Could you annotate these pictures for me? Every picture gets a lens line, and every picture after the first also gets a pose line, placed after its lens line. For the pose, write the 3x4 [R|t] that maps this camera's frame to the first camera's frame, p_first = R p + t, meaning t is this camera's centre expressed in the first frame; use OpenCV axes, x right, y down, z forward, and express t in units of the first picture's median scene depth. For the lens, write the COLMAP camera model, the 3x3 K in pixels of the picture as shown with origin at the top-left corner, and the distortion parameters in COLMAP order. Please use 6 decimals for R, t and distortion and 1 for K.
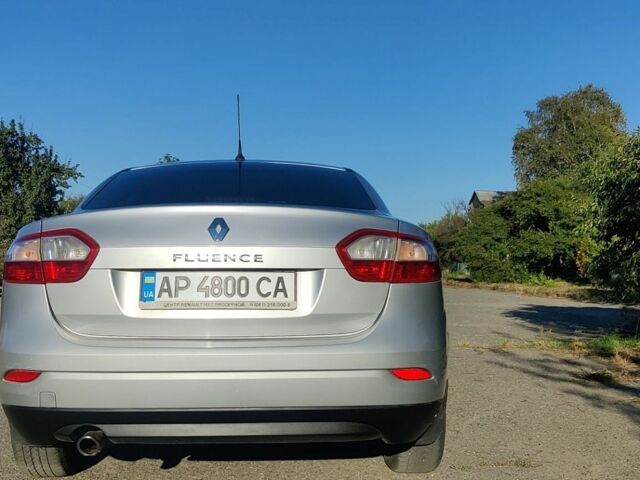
lens RADIAL K [[871.6, 0, 319.7], [0, 871.6, 240.2], [0, 0, 1]] dist [0.069548, 0.000000]
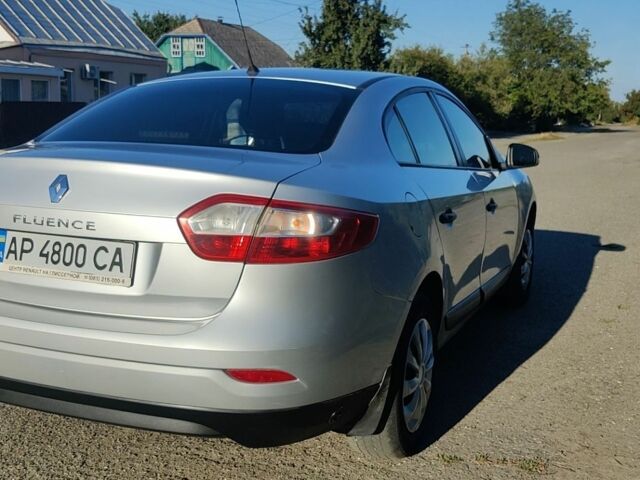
lens RADIAL K [[871.6, 0, 319.8], [0, 871.6, 239.7], [0, 0, 1]] dist [0.069548, 0.000000]
pose [[0.907152, 0.084861, -0.412158, 0.474266], [-0.009201, 0.983221, 0.182186, -0.120811], [0.420703, -0.161478, 0.892711, 0.302901]]
